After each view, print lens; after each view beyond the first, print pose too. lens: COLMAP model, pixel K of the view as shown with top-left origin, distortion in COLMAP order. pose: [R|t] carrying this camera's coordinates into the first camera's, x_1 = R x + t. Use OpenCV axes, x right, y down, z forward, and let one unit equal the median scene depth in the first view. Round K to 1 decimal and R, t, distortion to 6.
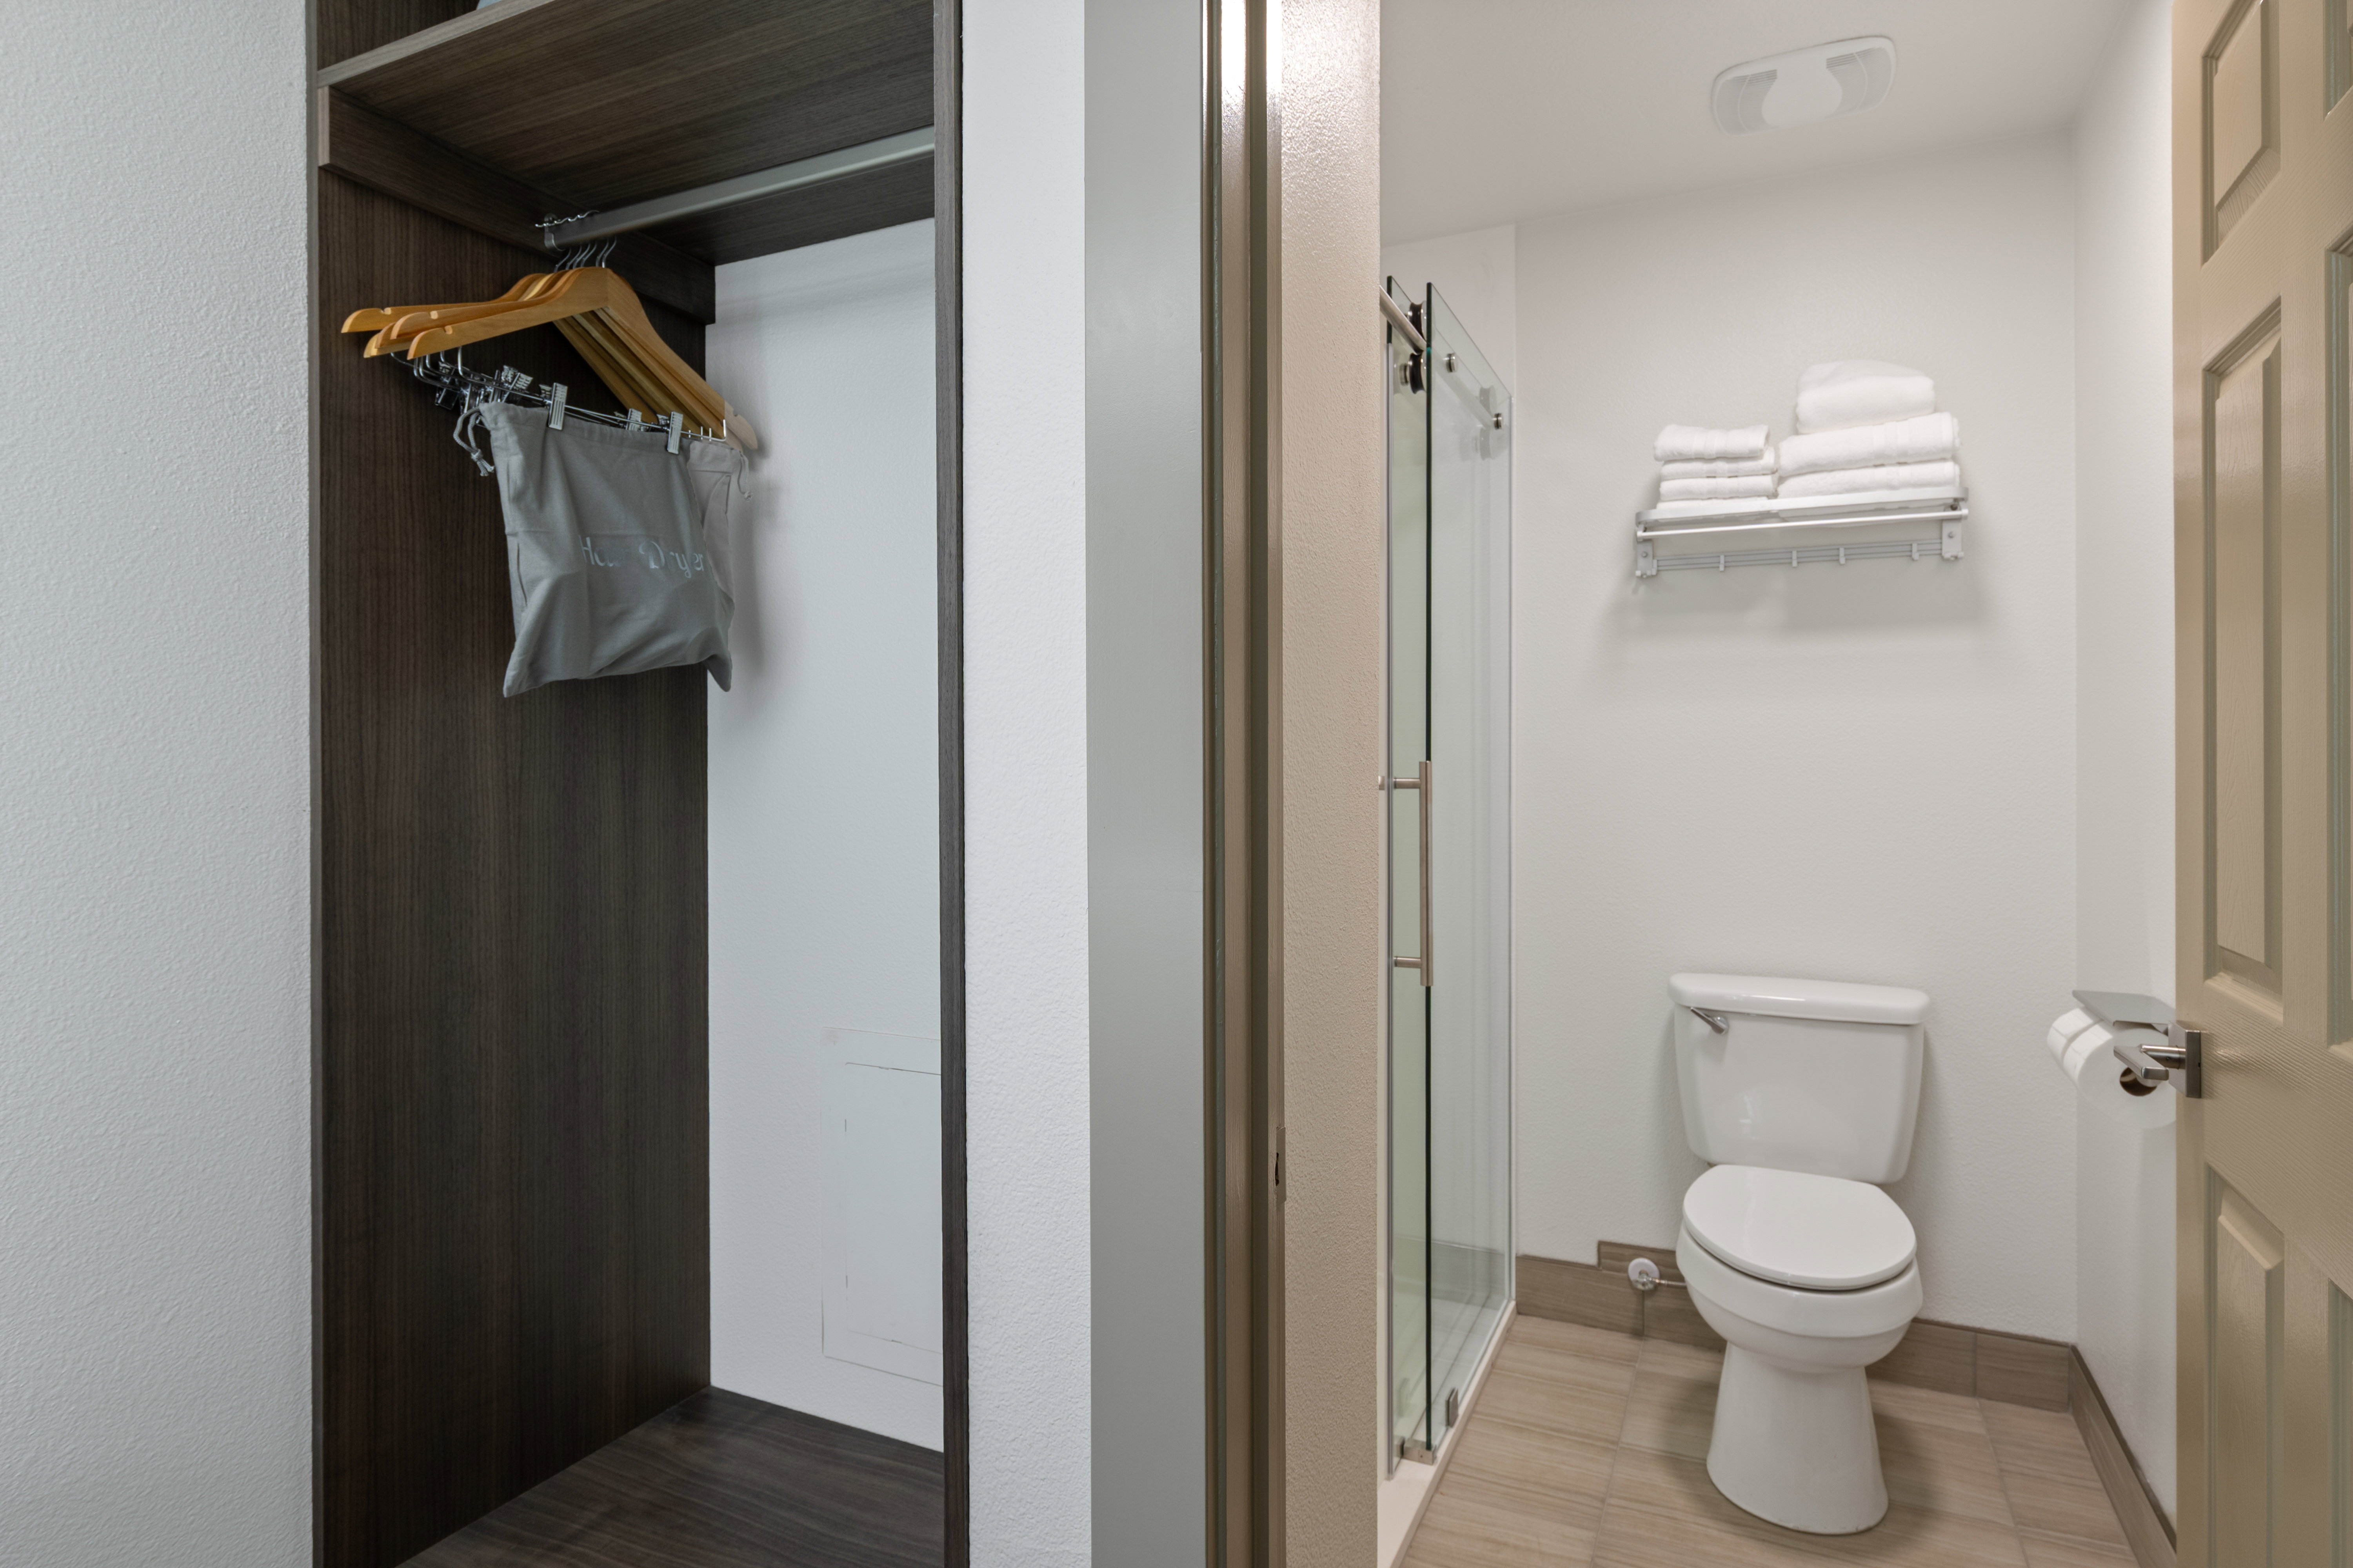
lens RADIAL K [[1275.9, 0, 1178.4], [0, 1275.9, 786.4], [0, 0, 1]] dist [0.017710, 0.002695]
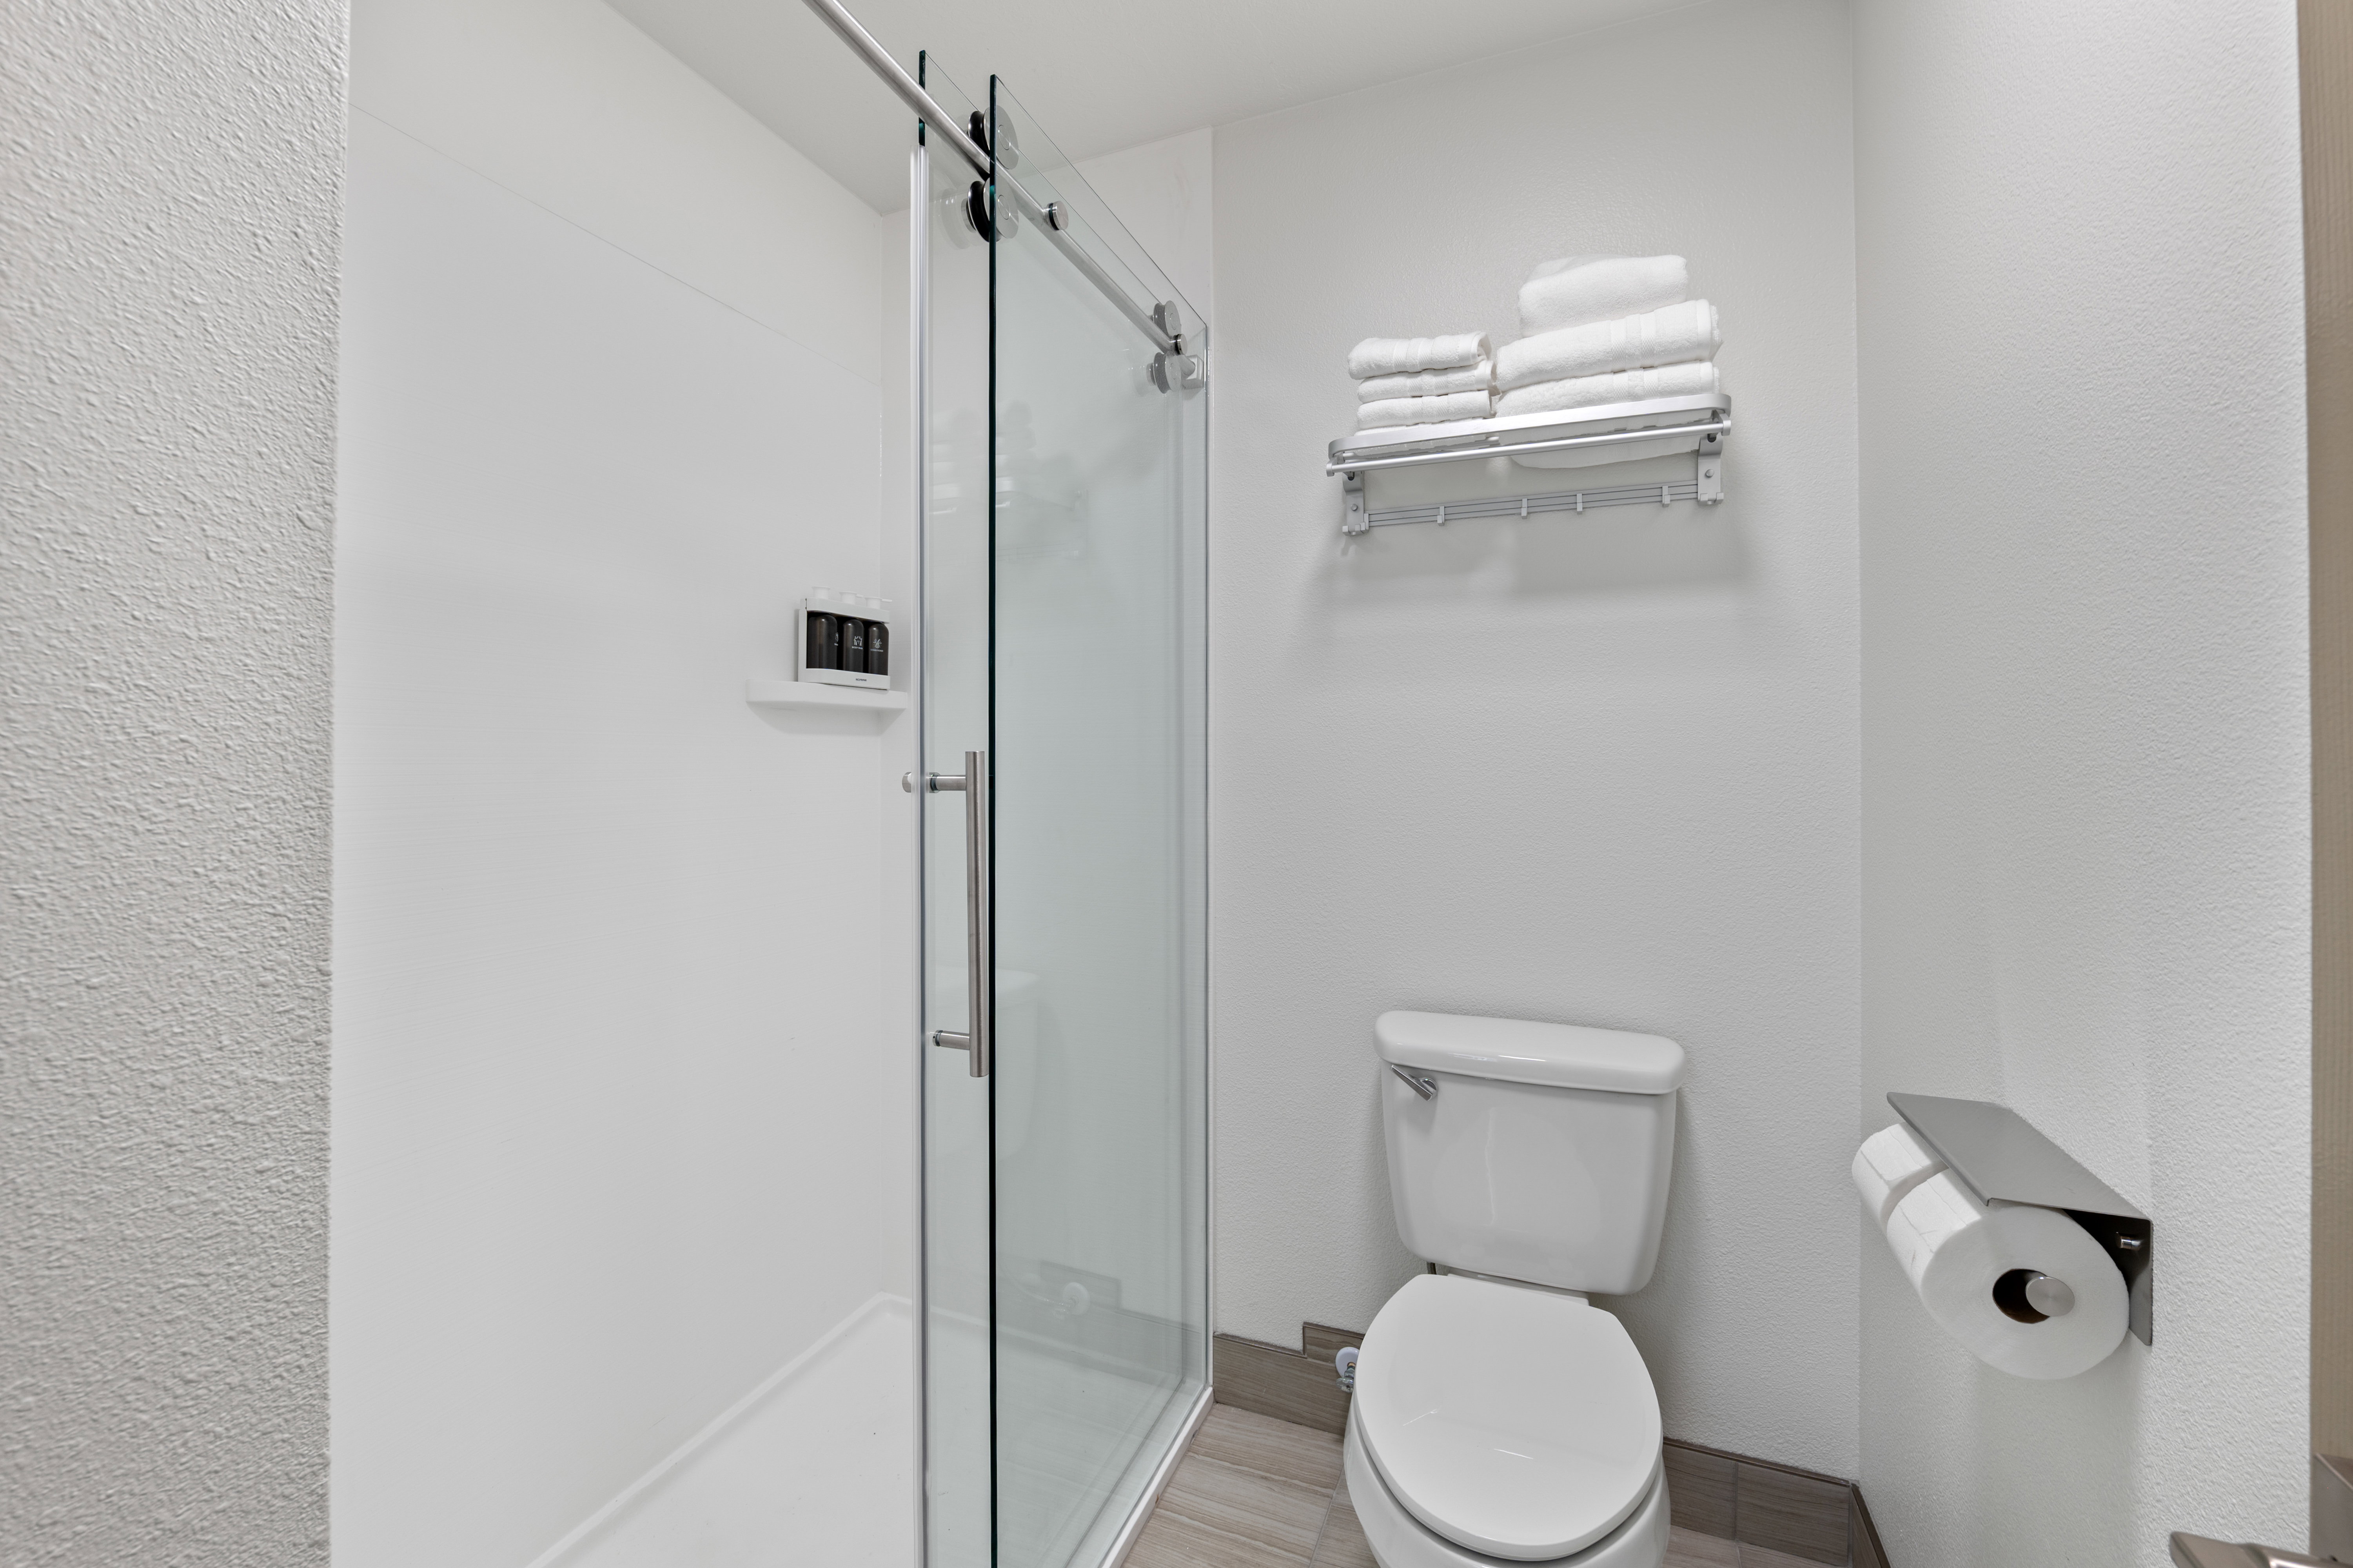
lens RADIAL K [[953.3, 0, 1172.8], [0, 953.3, 774.6], [0, 0, 1]] dist [-0.008303, 0.000474]
pose [[0.999486, -0.000344, 0.032070, 0.246332], [0.000491, 0.999989, -0.004580, -0.003958], [-0.032068, 0.004594, 0.999475, 0.417365]]
